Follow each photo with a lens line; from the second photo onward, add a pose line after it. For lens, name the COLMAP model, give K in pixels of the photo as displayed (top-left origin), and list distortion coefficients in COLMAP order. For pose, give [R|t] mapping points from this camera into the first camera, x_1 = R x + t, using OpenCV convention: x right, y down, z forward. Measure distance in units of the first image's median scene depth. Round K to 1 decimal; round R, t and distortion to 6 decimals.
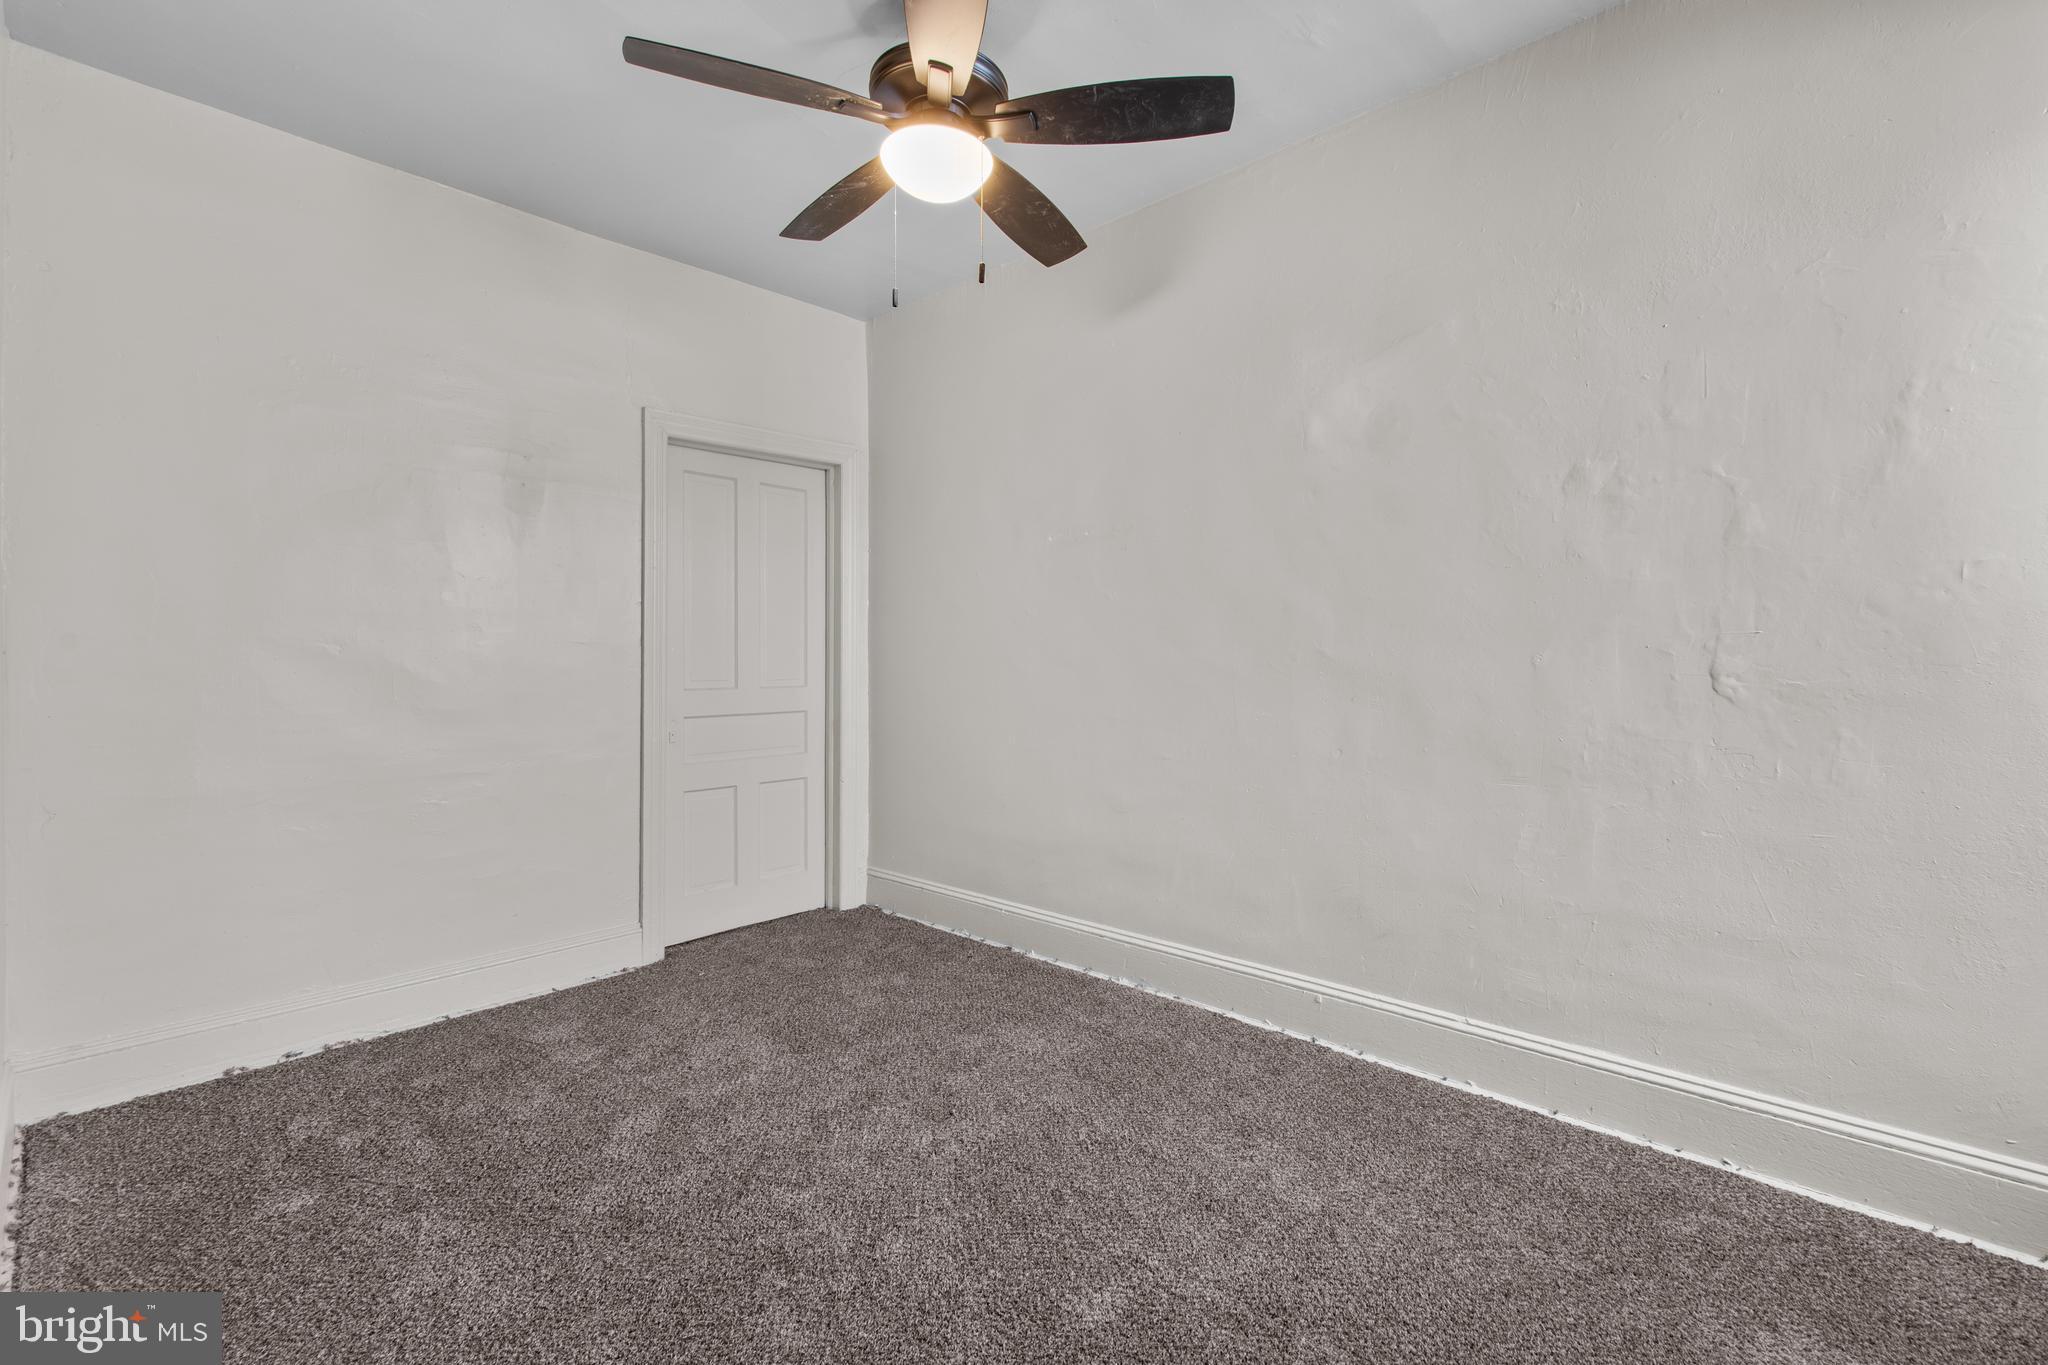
lens RADIAL K [[884.1, 0, 1024.2], [0, 884.1, 678.1], [0, 0, 1]] dist [0.003074, -0.000051]
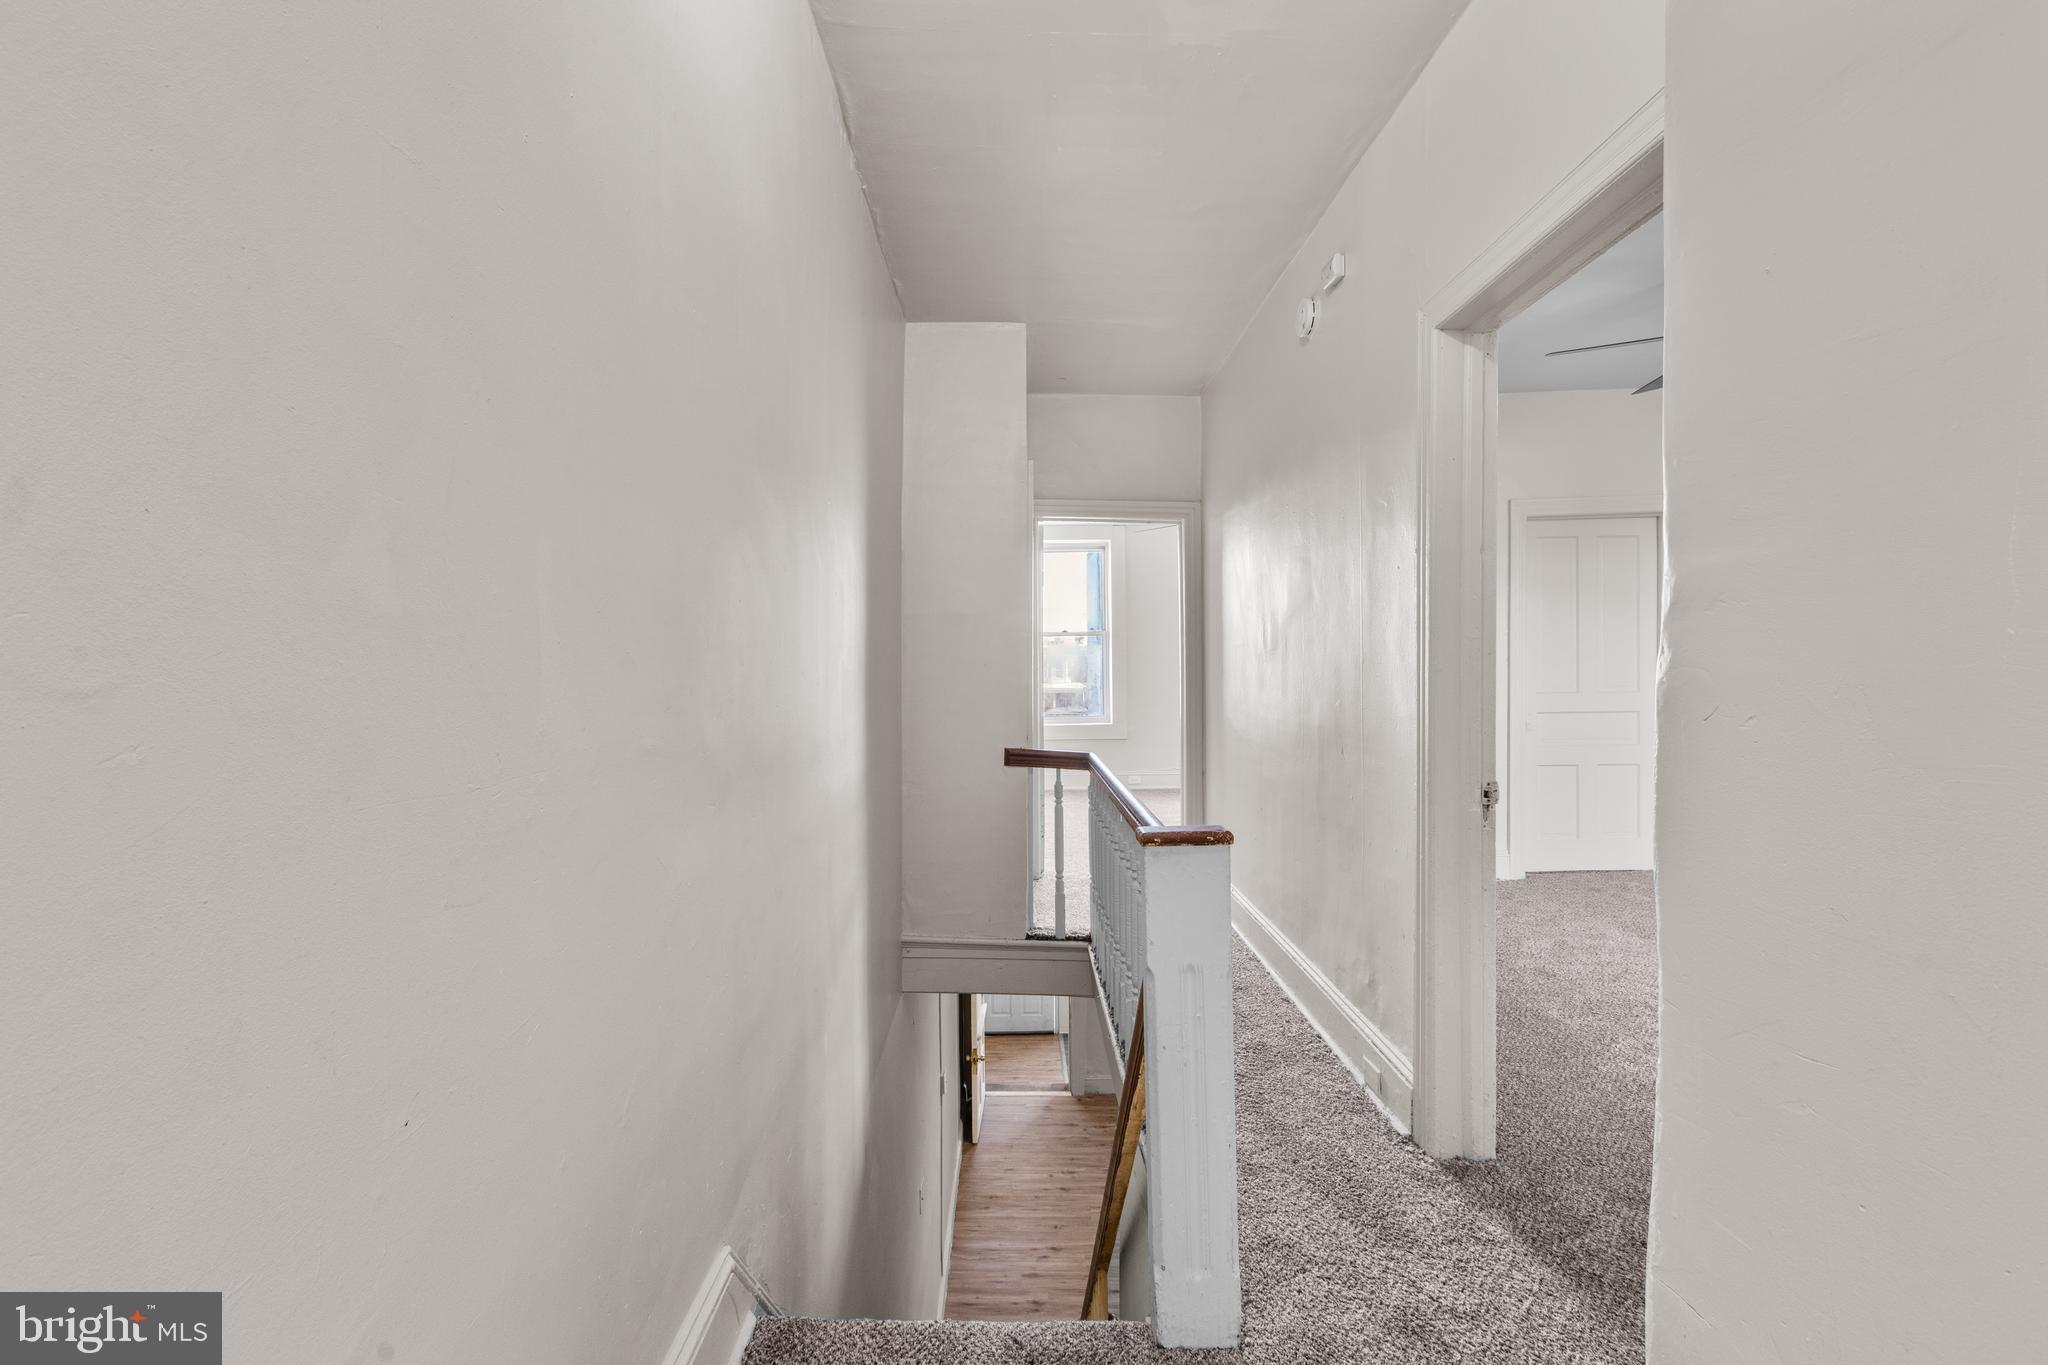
lens RADIAL K [[884.1, 0, 1022.3], [0, 884.1, 683.7], [0, 0, 1]] dist [0.003074, -0.000051]
pose [[0.681484, -0.002251, -0.731830, 0.110334], [0.000248, 0.999996, -0.002846, 0.002724], [0.731833, 0.001758, 0.681481, -0.709651]]
